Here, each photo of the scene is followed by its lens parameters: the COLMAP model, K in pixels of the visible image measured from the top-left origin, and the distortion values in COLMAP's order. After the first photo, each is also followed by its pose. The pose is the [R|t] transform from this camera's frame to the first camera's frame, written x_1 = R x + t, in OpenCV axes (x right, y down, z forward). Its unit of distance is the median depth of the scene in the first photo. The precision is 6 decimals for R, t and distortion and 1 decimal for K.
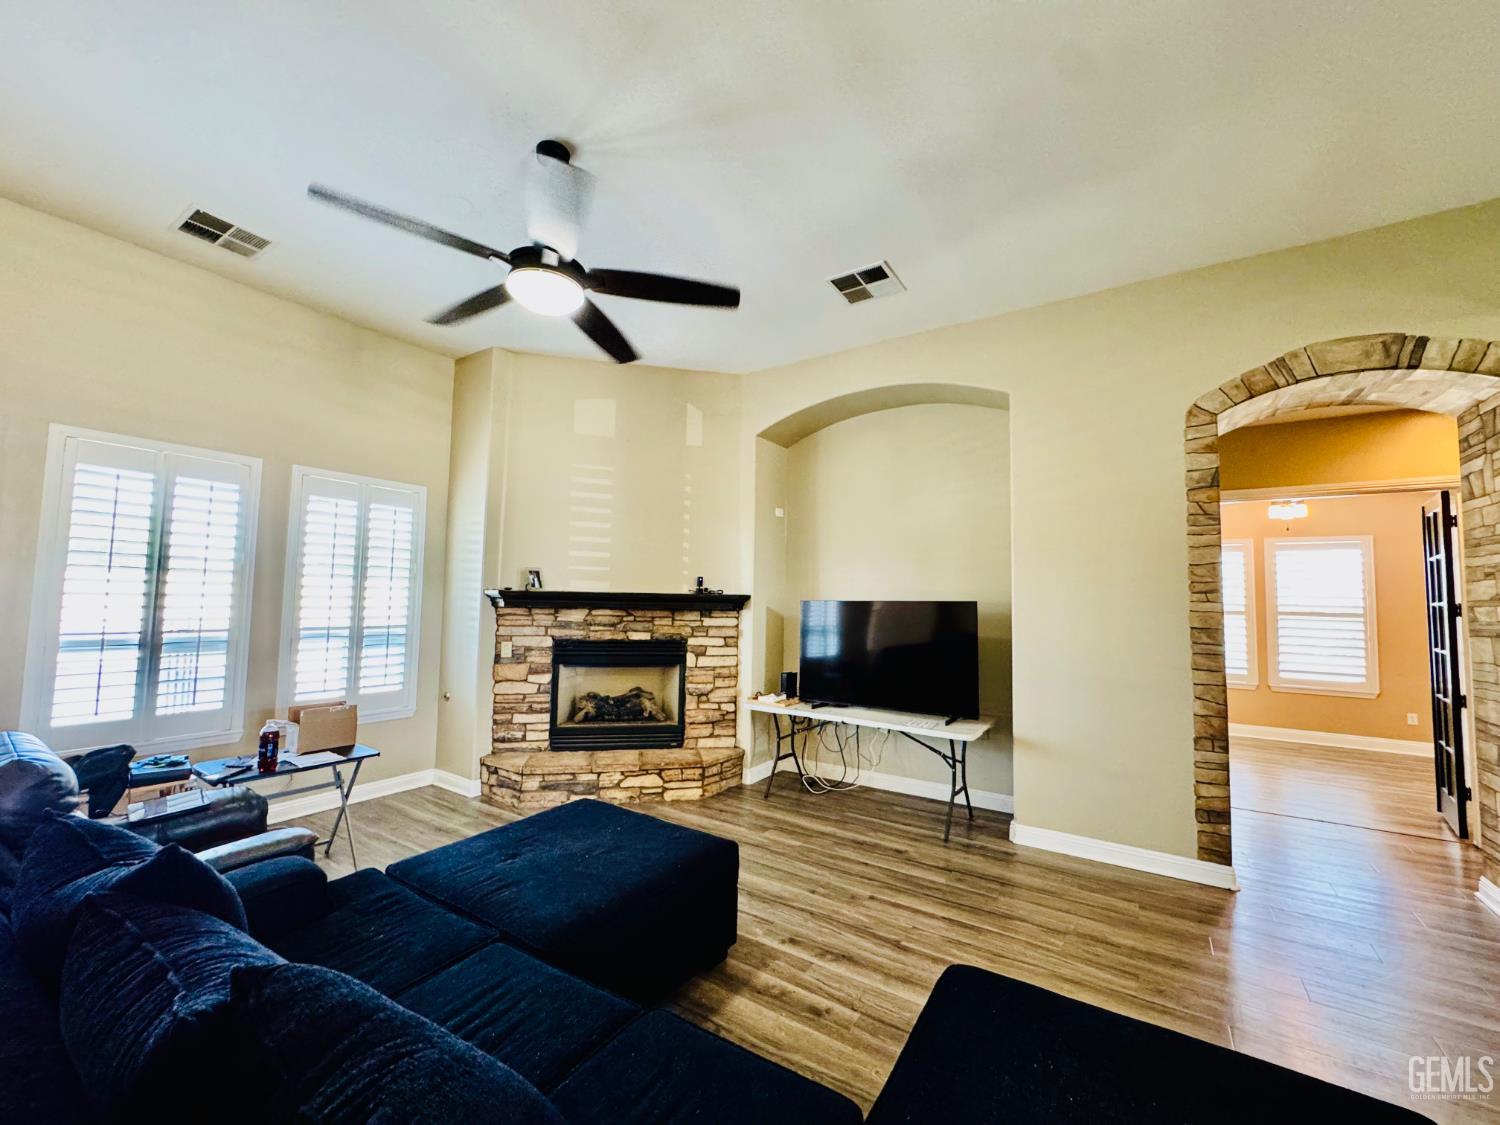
lens RADIAL K [[598.4, 0, 750.6], [0, 598.4, 568.2], [0, 0, 1]] dist [-0.002551, -0.000415]
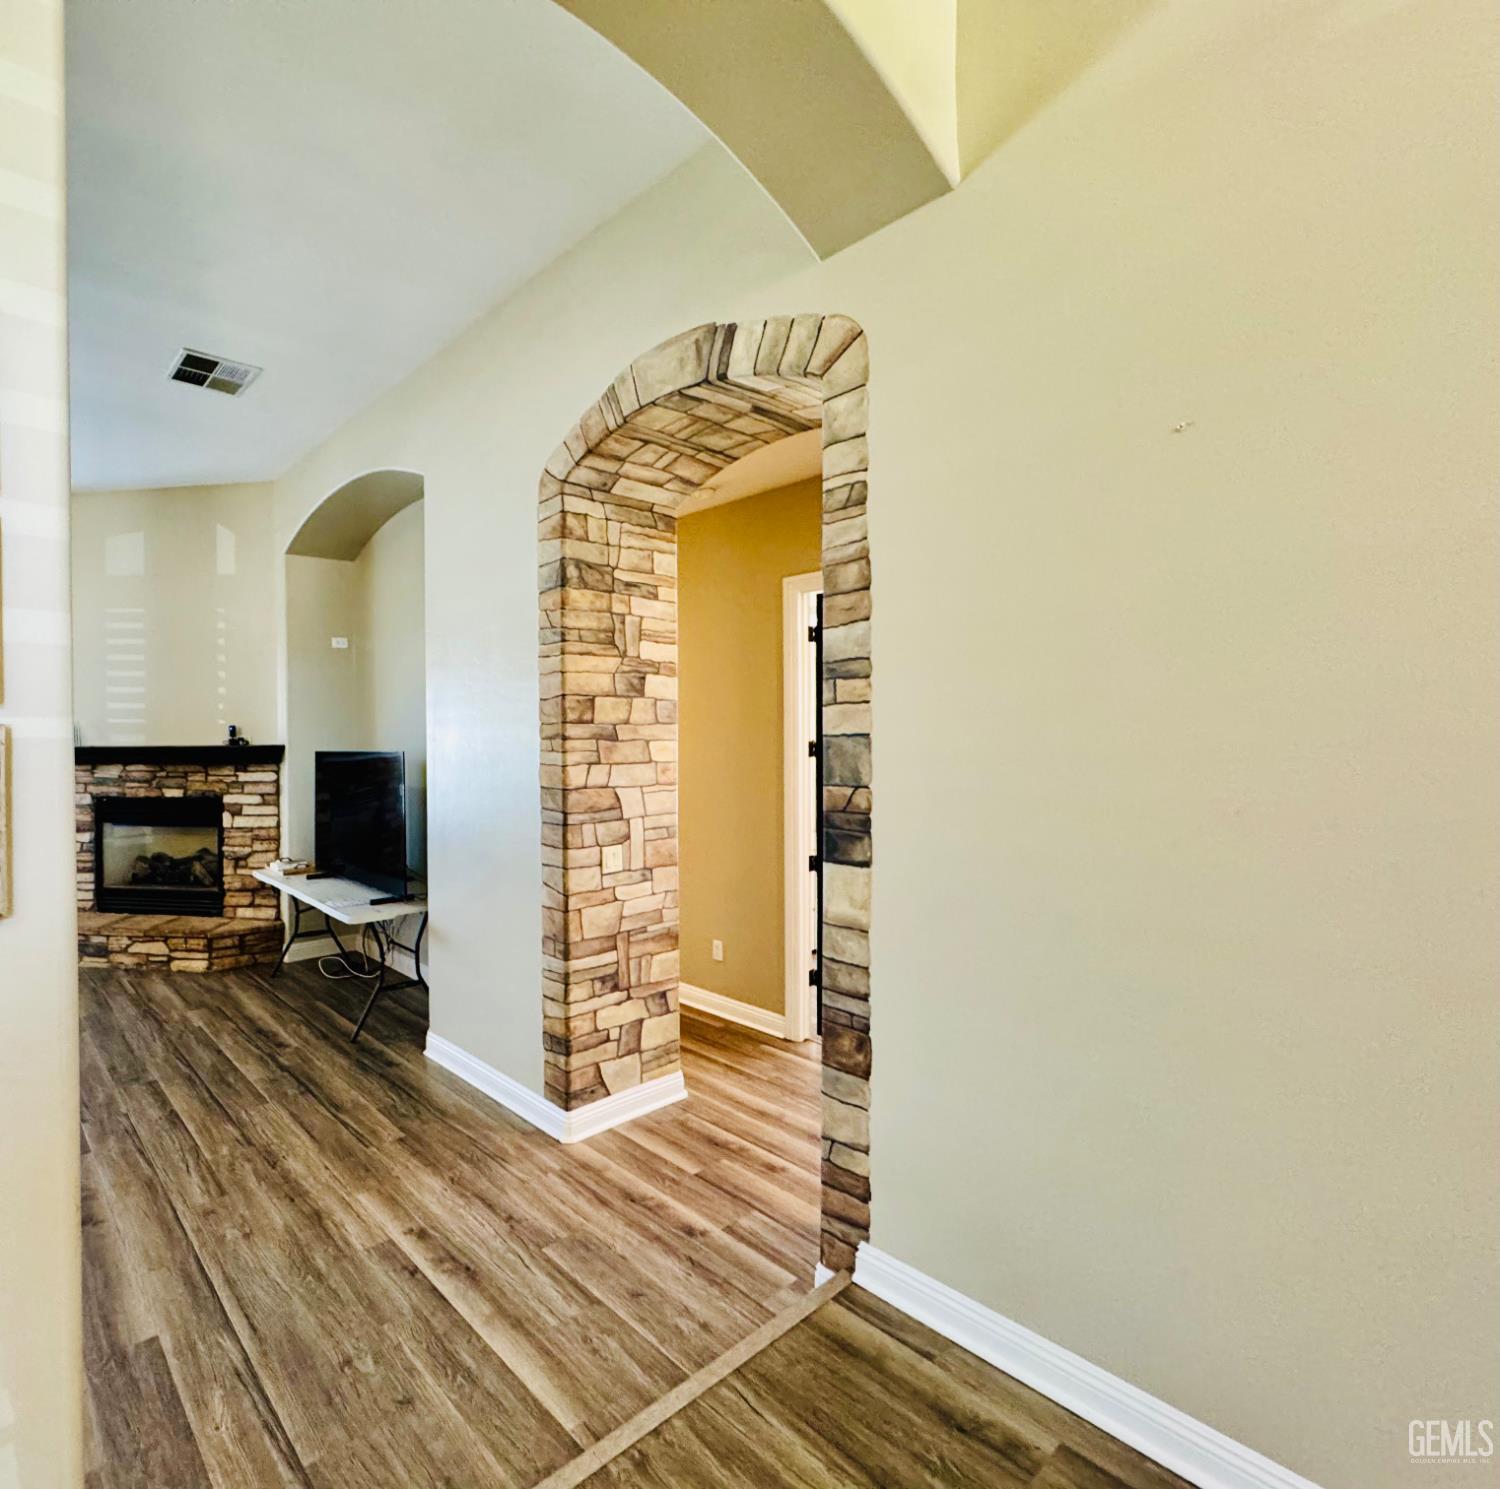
lens RADIAL K [[854.4, 0, 750.0], [0, 854.4, 744.9], [0, 0, 1]] dist [-0.003872, -0.000186]
pose [[0.933141, -0.017588, -0.359081, 1.128789], [0.044325, 0.996811, 0.066362, -0.007286], [0.356768, -0.077842, 0.930944, 0.112221]]
